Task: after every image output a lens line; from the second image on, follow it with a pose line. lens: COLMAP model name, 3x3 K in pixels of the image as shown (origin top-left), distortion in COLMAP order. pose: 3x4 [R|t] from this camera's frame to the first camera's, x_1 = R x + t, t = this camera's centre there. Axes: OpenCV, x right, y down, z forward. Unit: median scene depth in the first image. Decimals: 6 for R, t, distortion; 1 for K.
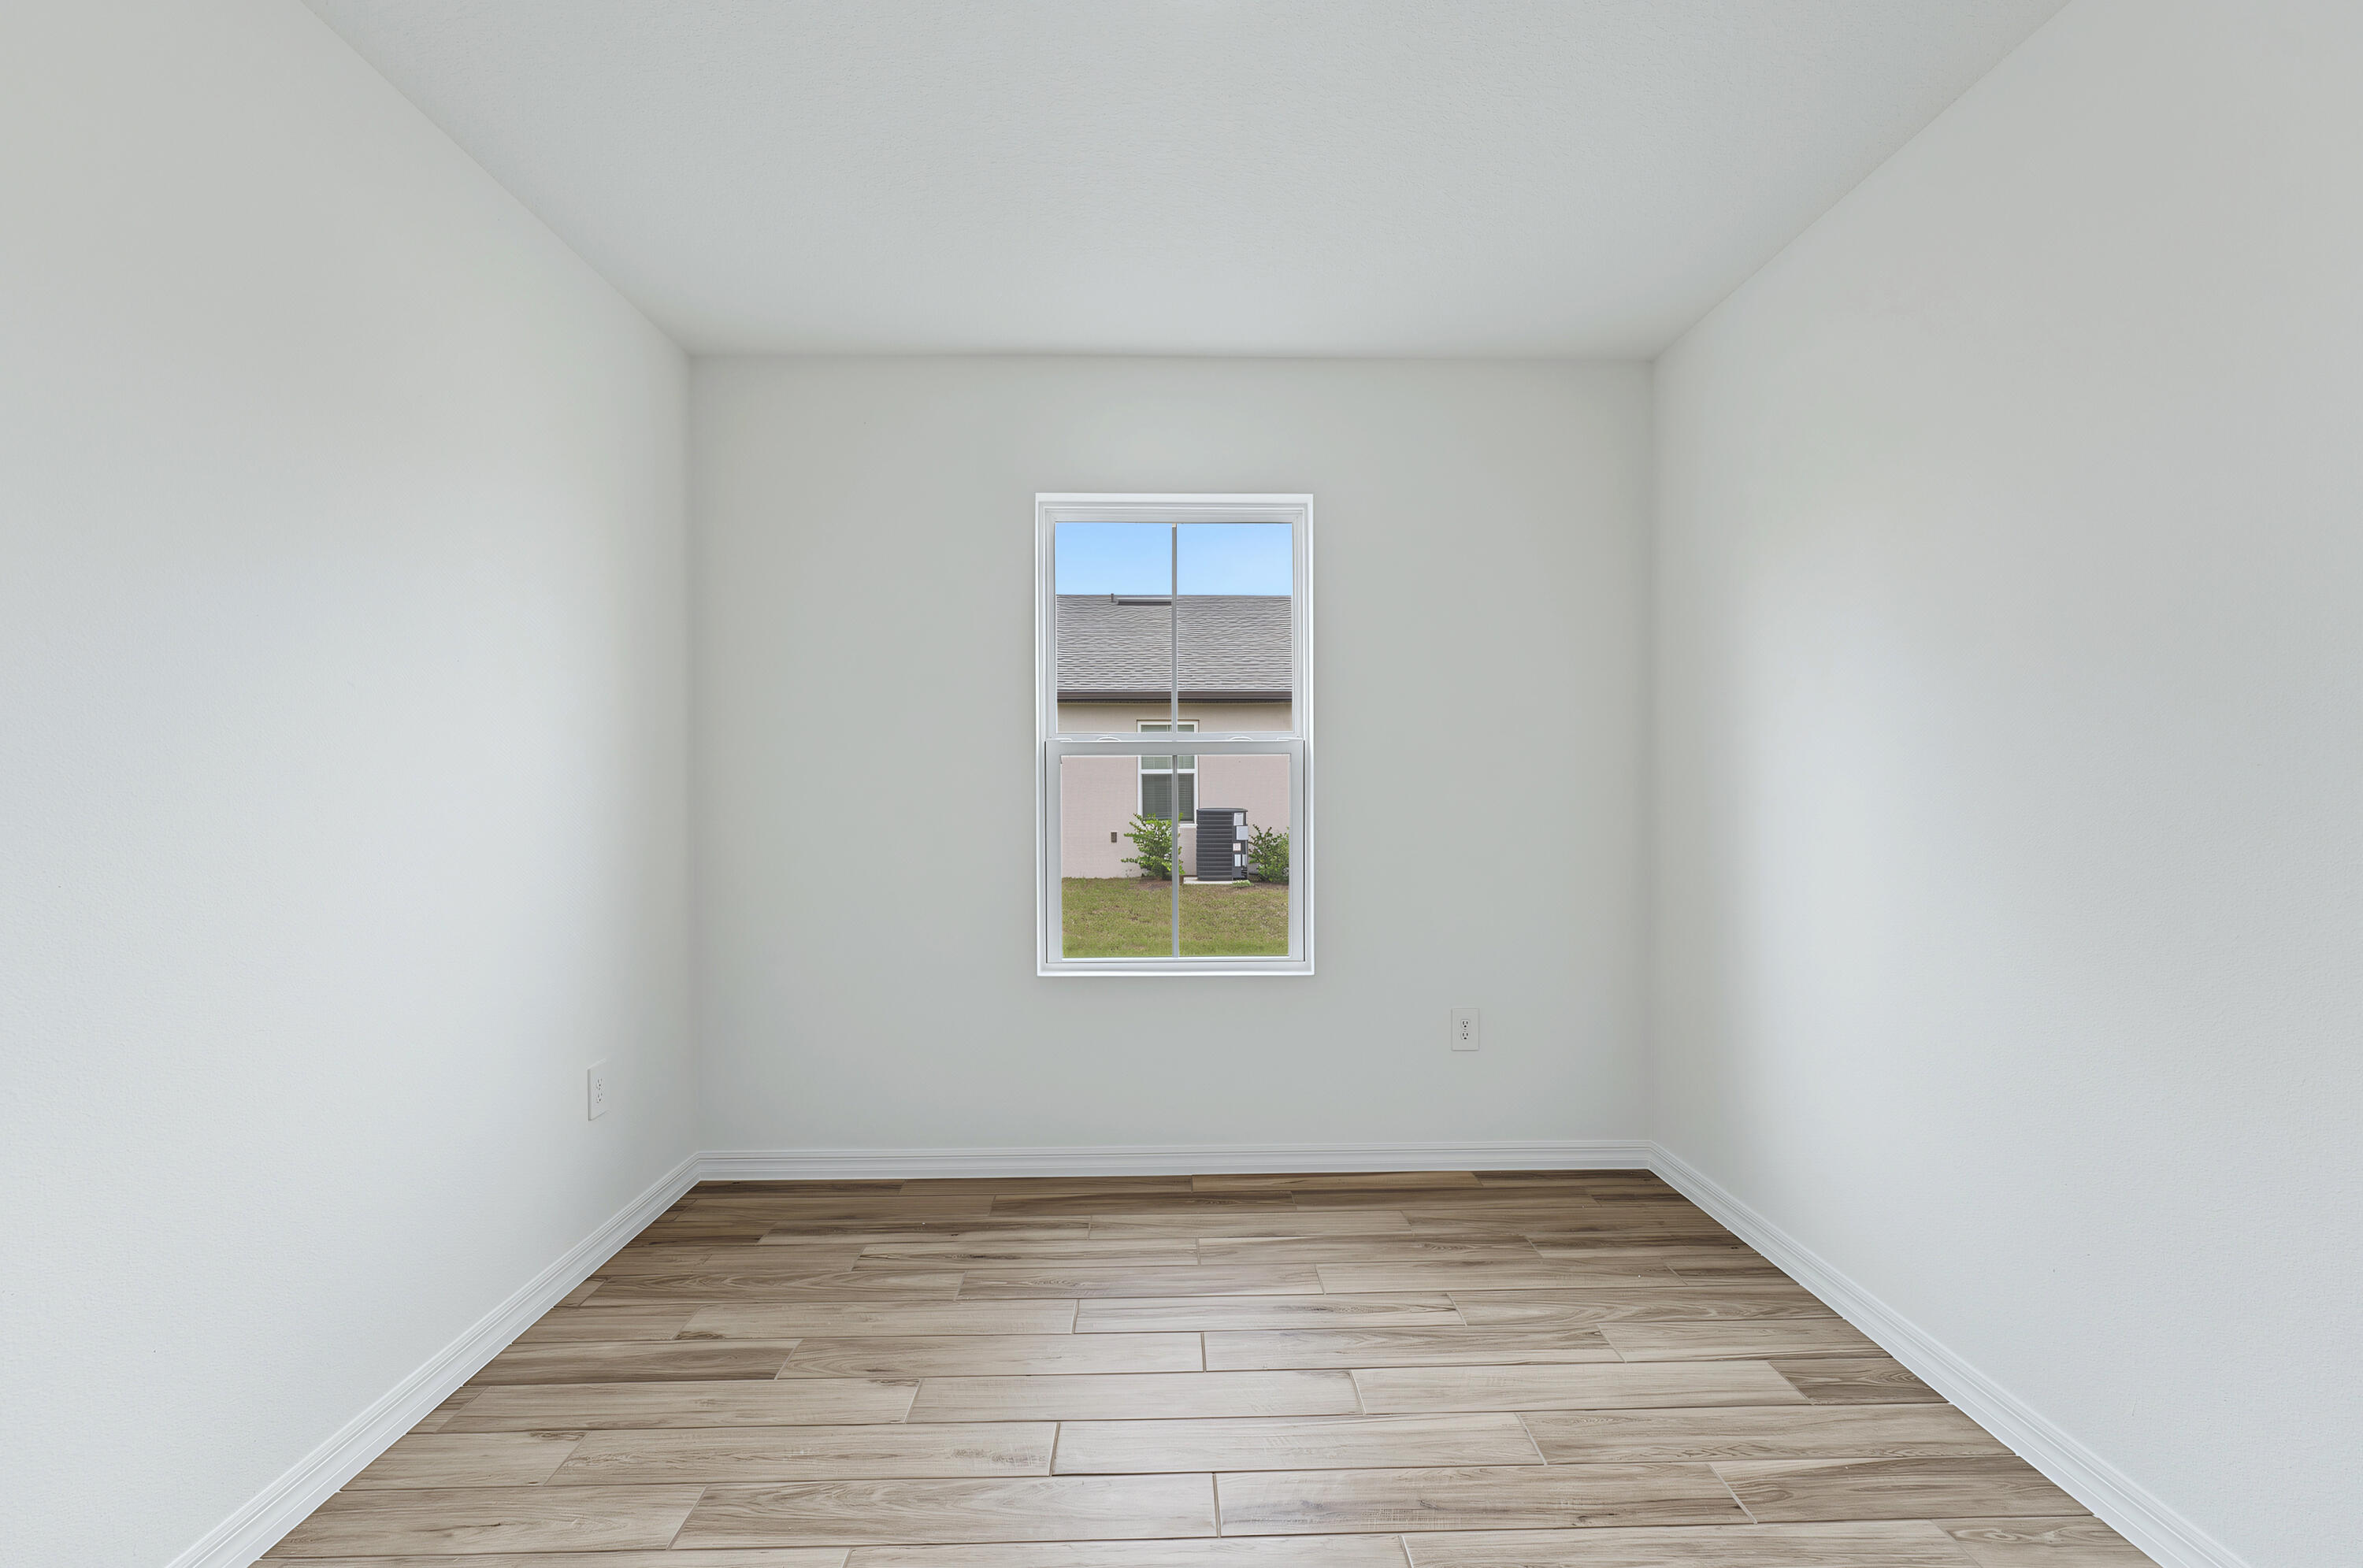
lens RADIAL K [[977.6, 0, 1172.9], [0, 977.6, 786.4], [0, 0, 1]] dist [-0.003273, 0.000298]
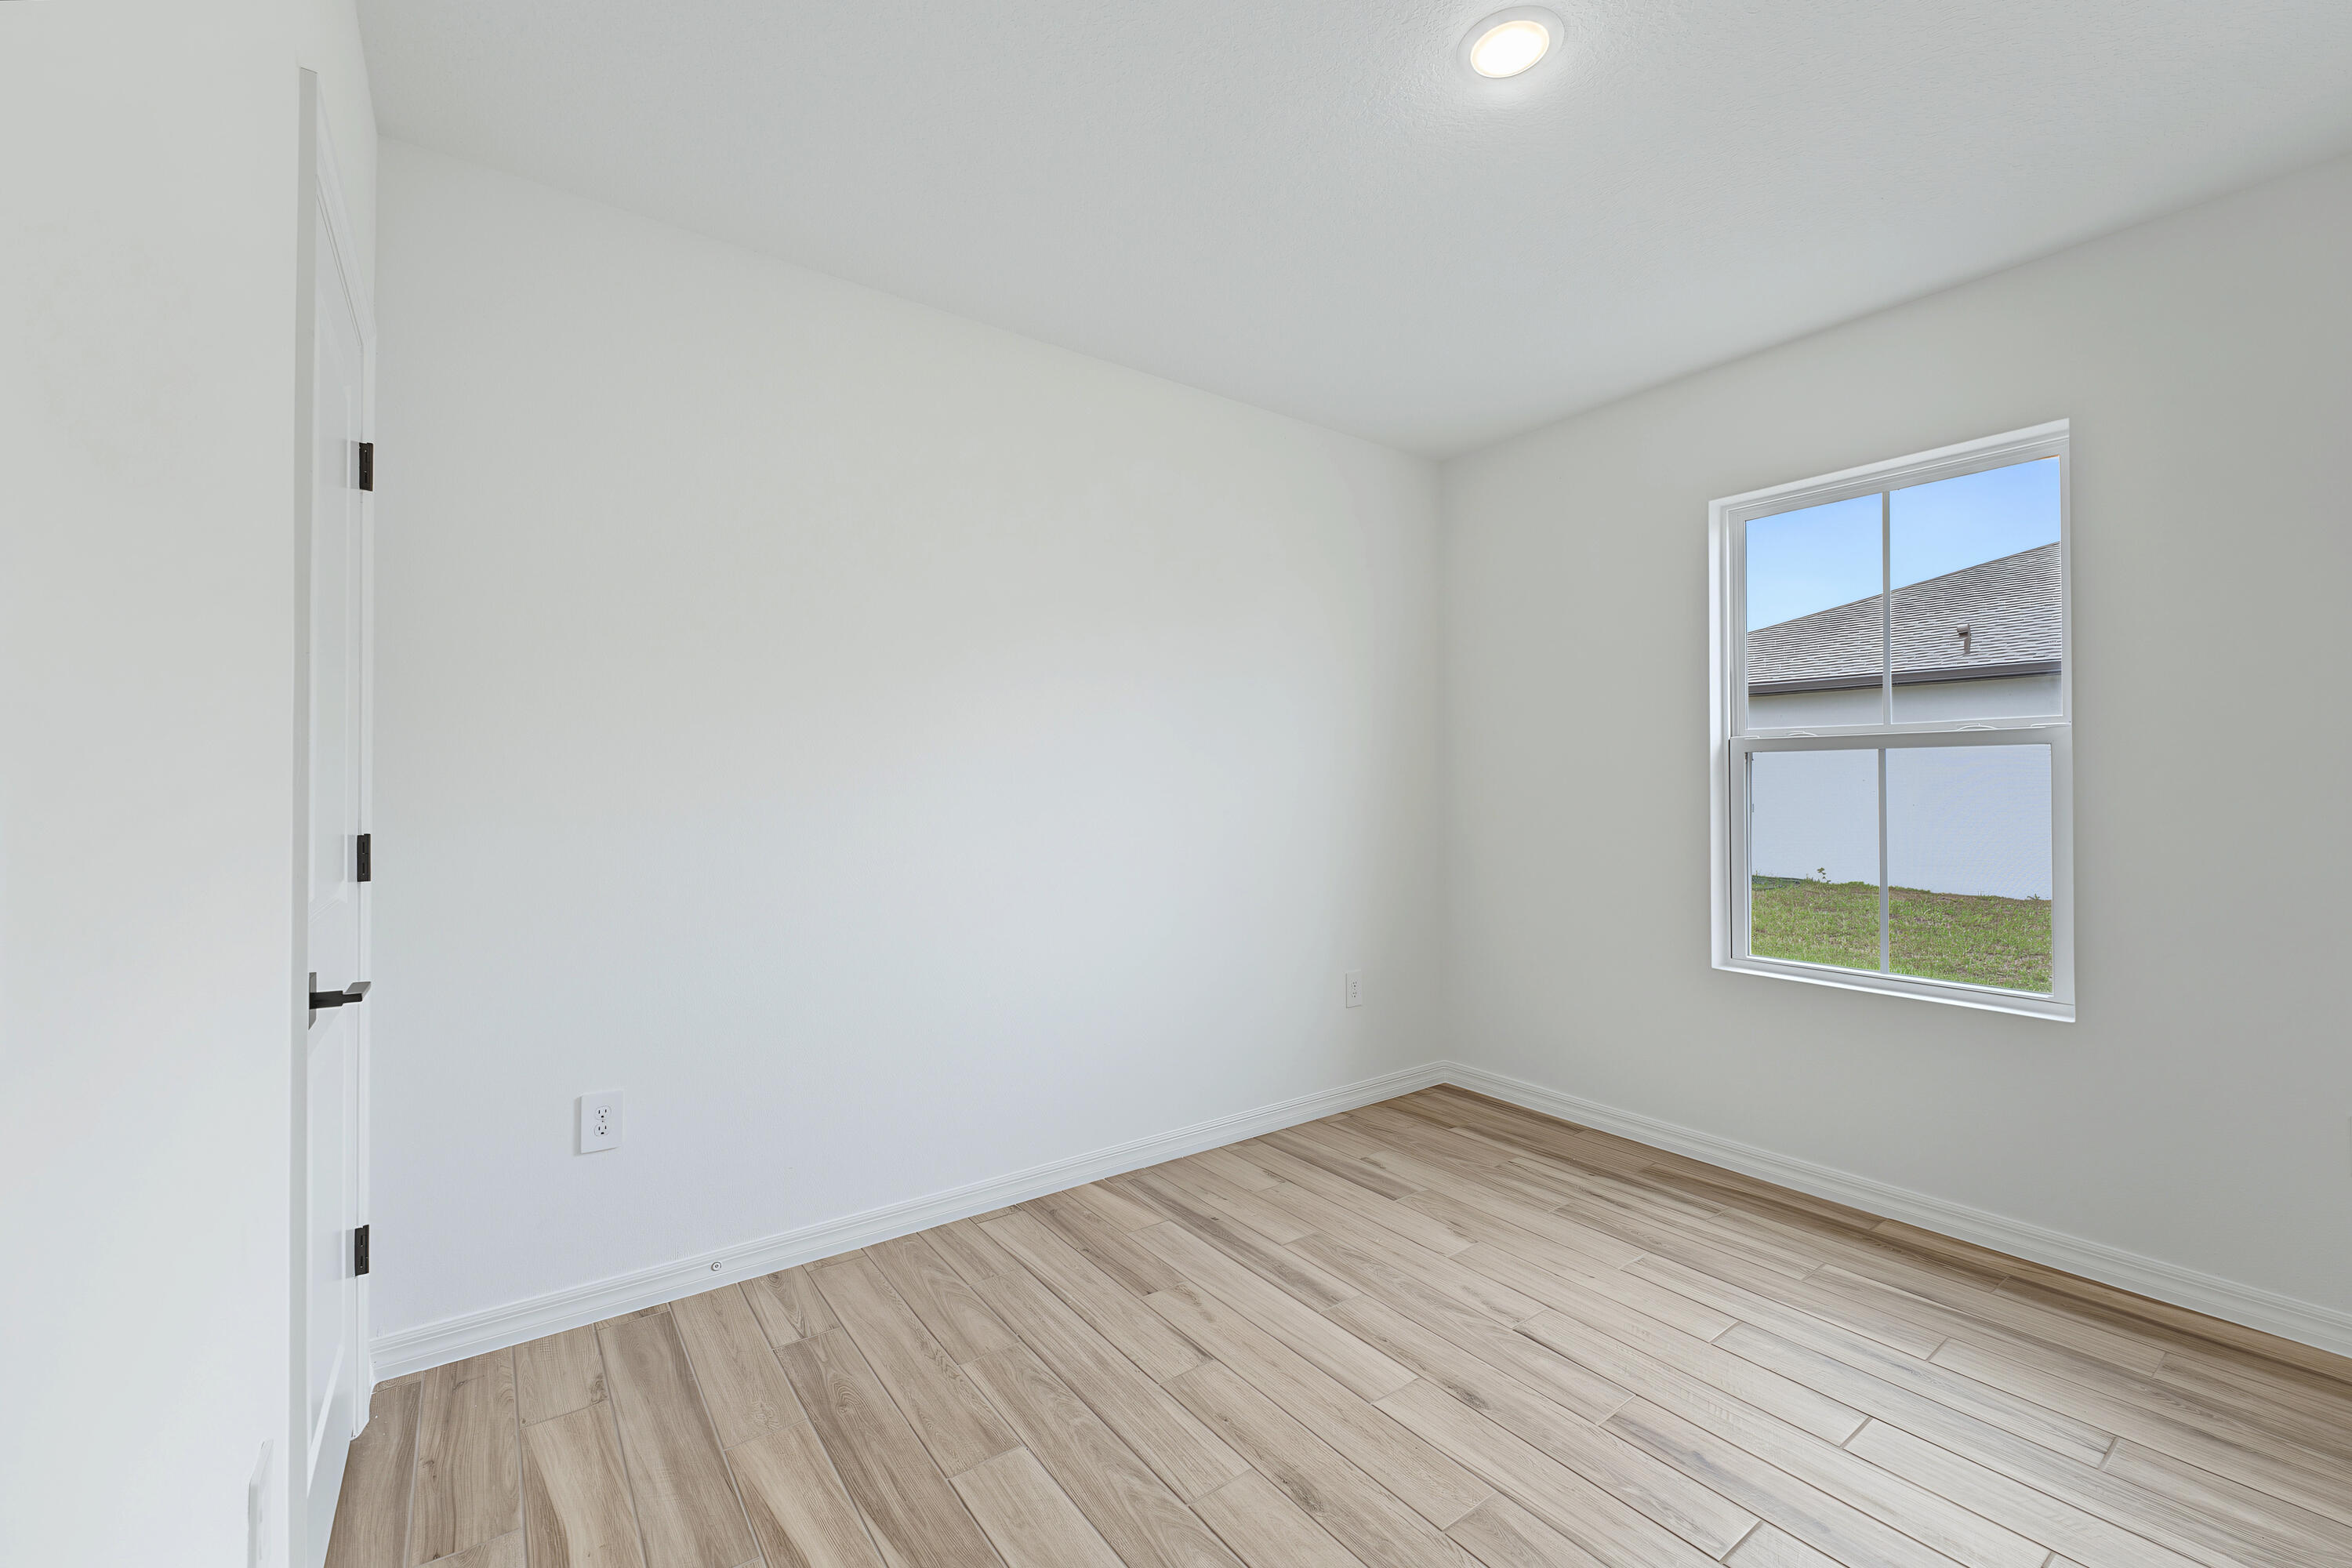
lens RADIAL K [[973.1, 0, 1159.6], [0, 973.1, 779.6], [0, 0, 1]] dist [-0.003273, 0.000298]
pose [[0.553481, -0.002302, -0.832859, 0.467733], [-0.000386, 0.999995, -0.003021, 0.002196], [0.832862, 0.001994, 0.553478, -0.049620]]
